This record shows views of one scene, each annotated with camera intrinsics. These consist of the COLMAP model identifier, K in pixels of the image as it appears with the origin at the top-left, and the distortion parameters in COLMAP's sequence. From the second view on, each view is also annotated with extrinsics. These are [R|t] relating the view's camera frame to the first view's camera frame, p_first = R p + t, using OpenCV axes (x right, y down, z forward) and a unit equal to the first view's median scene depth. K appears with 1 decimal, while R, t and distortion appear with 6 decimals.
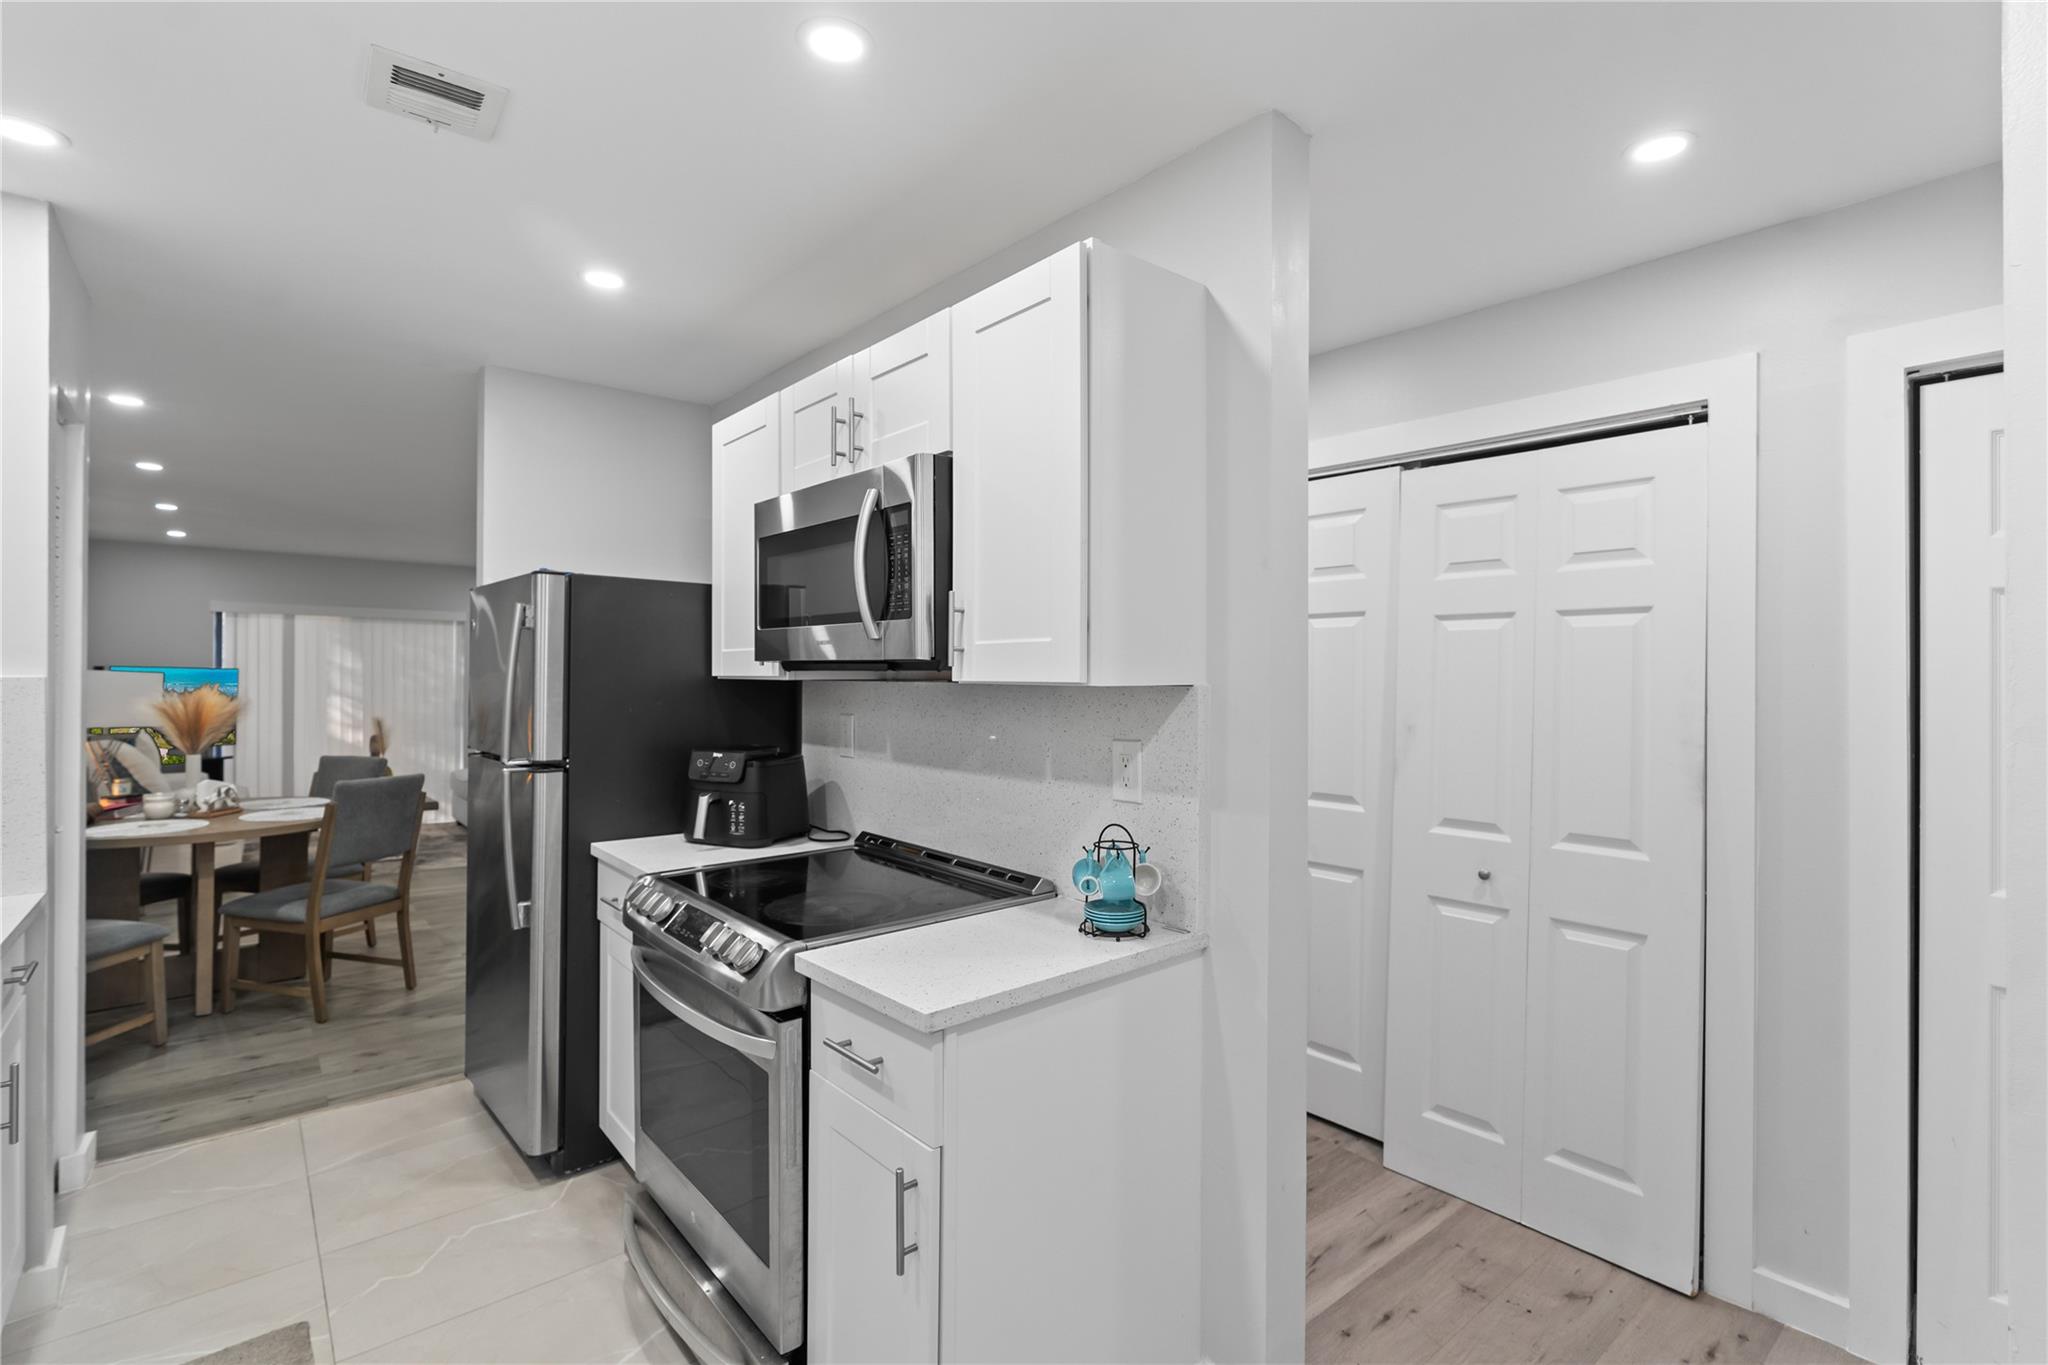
lens RADIAL K [[927.2, 0, 1024.0], [0, 927.2, 679.5], [0, 0, 1]] dist [-0.003984, 0.000907]
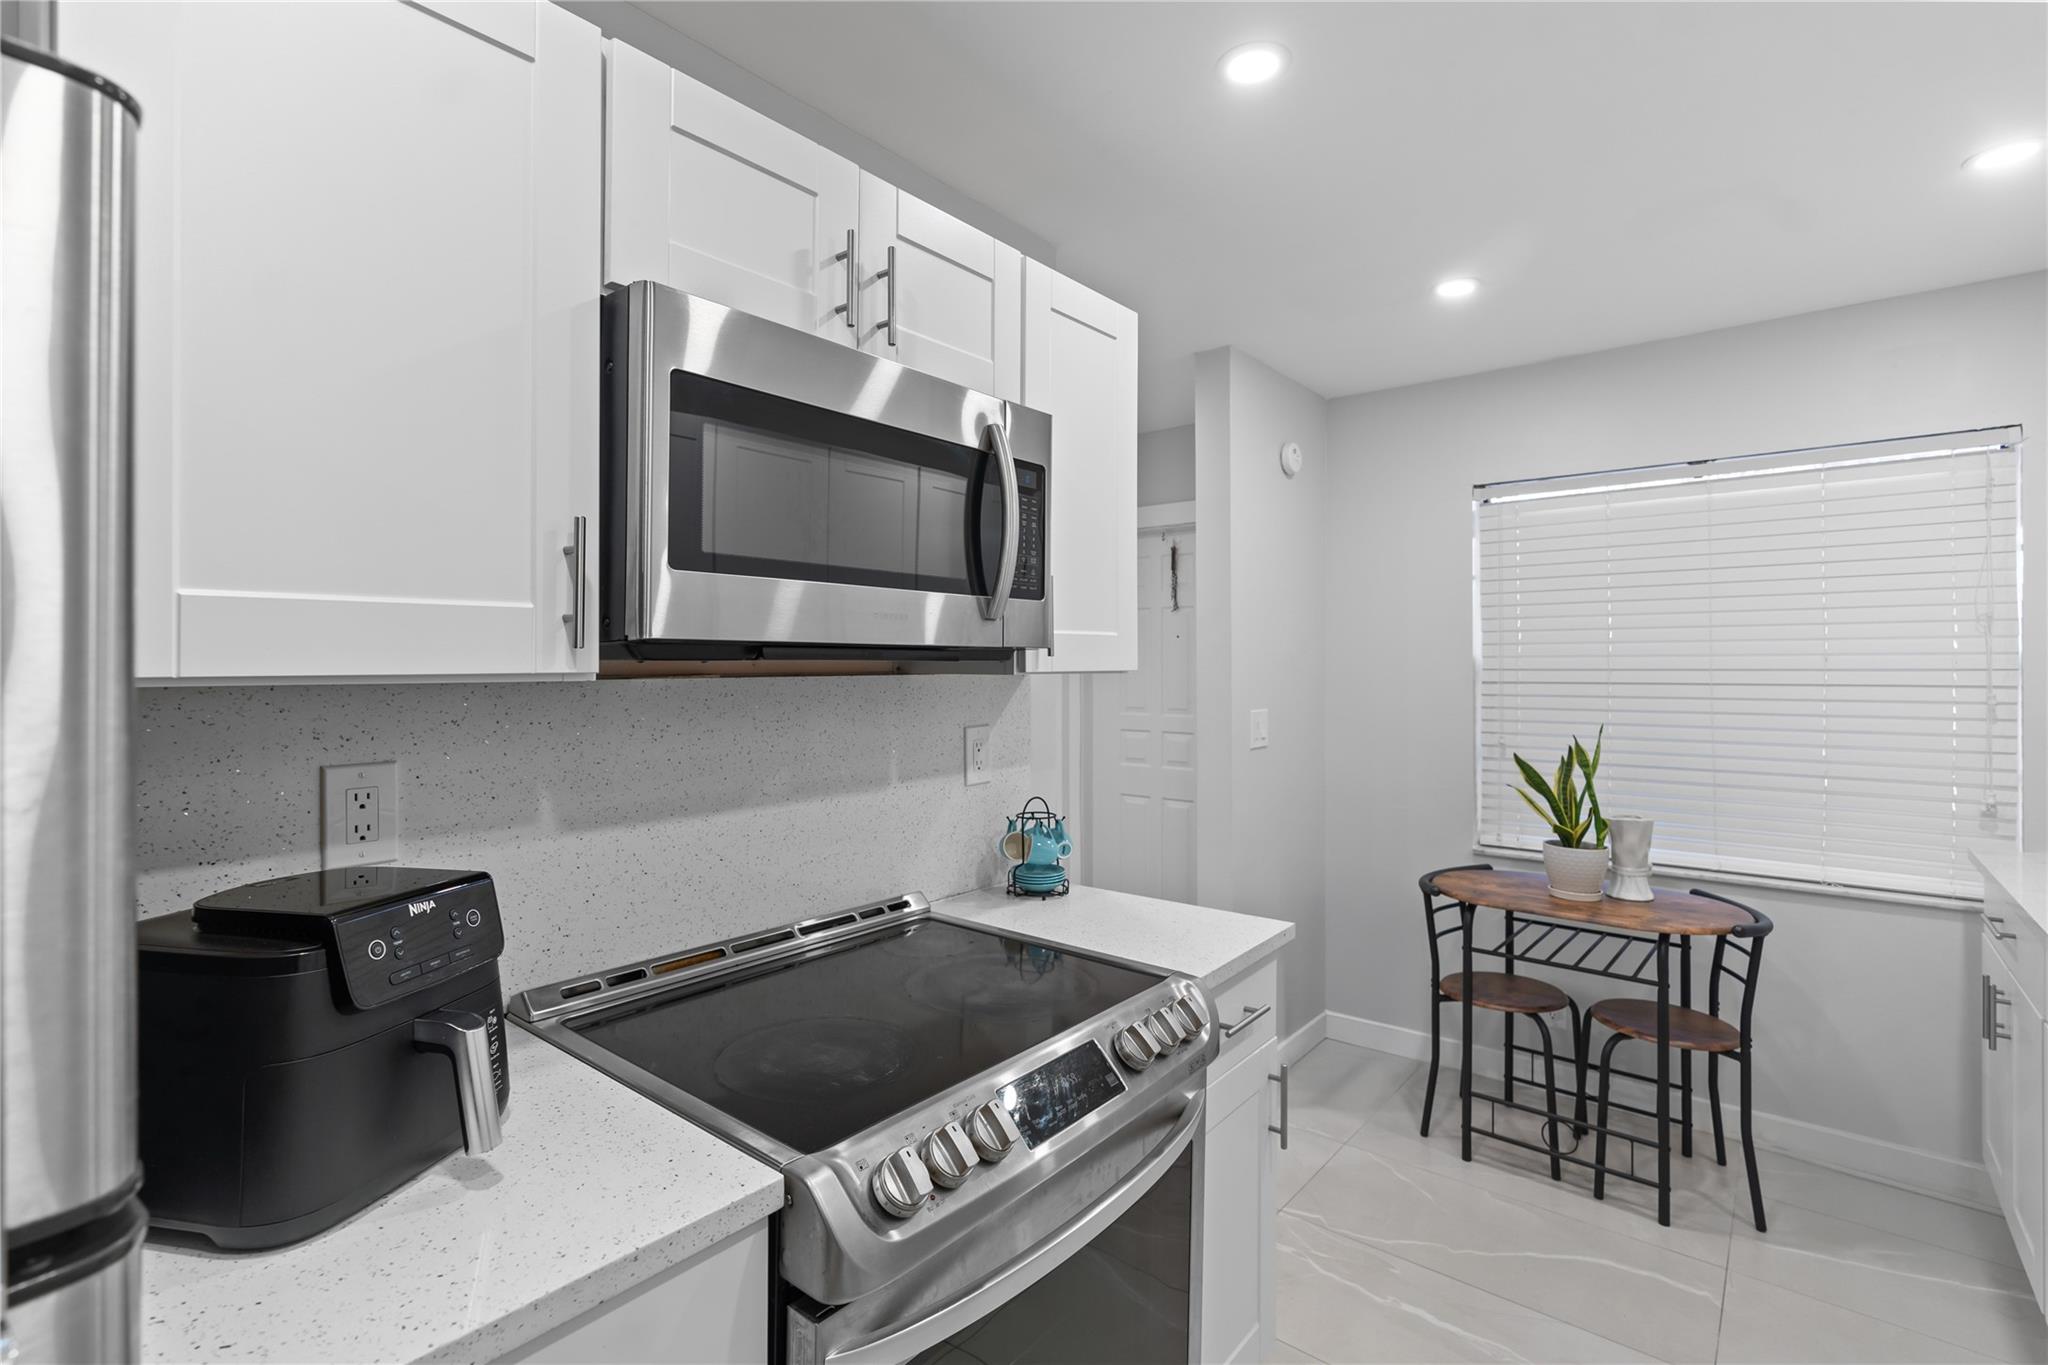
lens RADIAL K [[952.3, 0, 1020.7], [0, 952.3, 659.4], [0, 0, 1]] dist [-0.000113, 0.001301]
pose [[-0.176687, -0.001843, 0.984265, -0.888875], [0.005839, 0.999979, 0.002921, -0.011849], [-0.984250, 0.006263, -0.176672, 1.051239]]
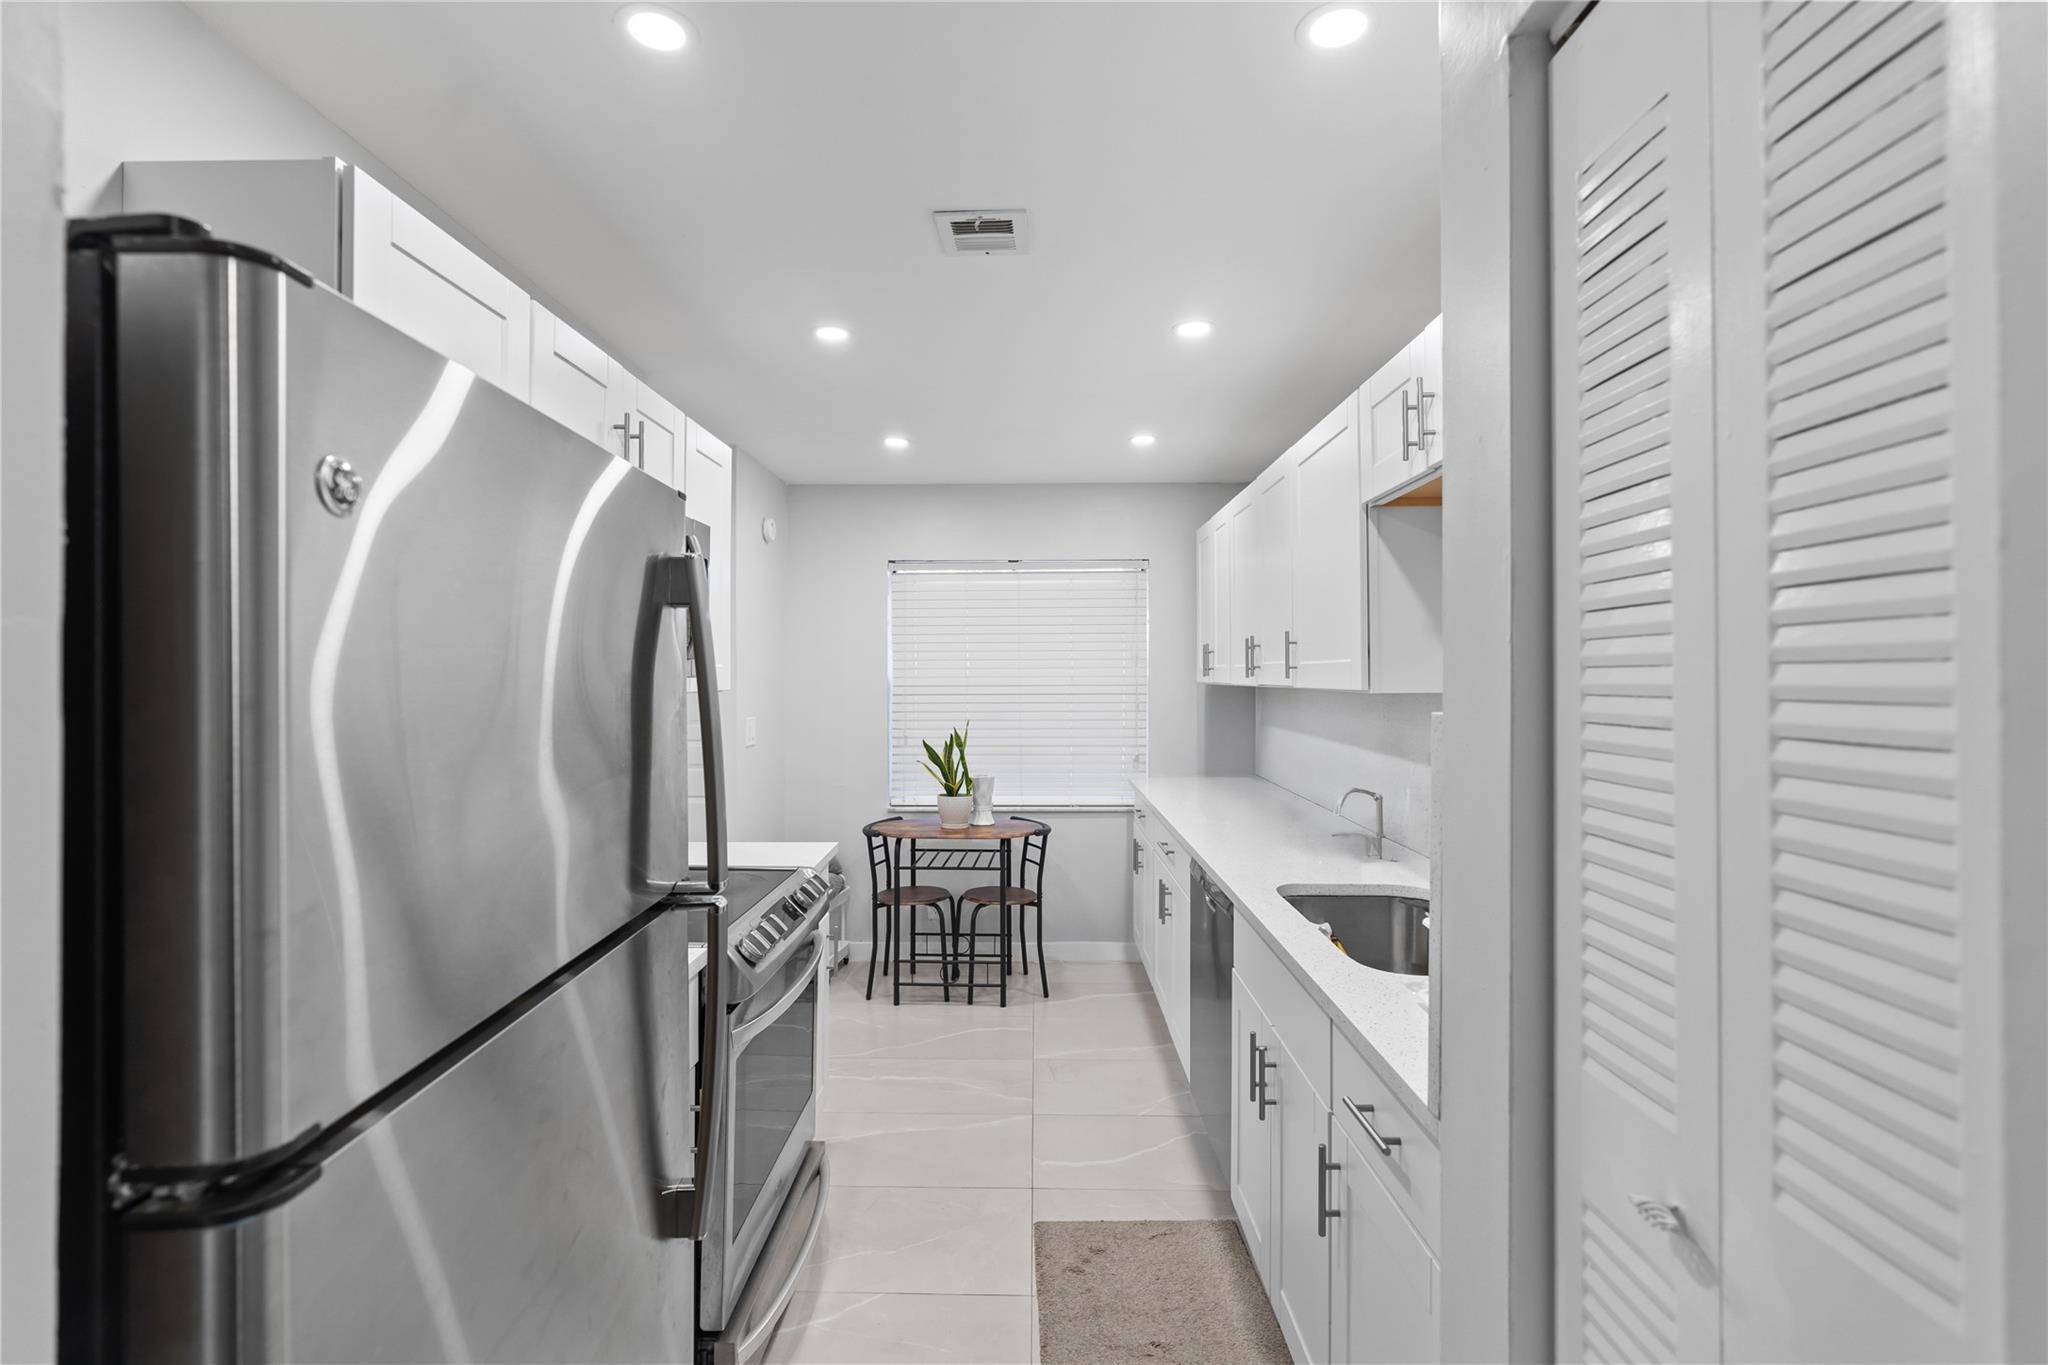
lens RADIAL K [[927.2, 0, 1024.0], [0, 927.2, 679.5], [0, 0, 1]] dist [-0.003984, 0.000907]
pose [[-0.751048, -0.006214, 0.660219, -1.210811], [0.001402, 0.999938, 0.011007, -0.026940], [-0.660246, 0.009193, -0.750993, 1.520539]]
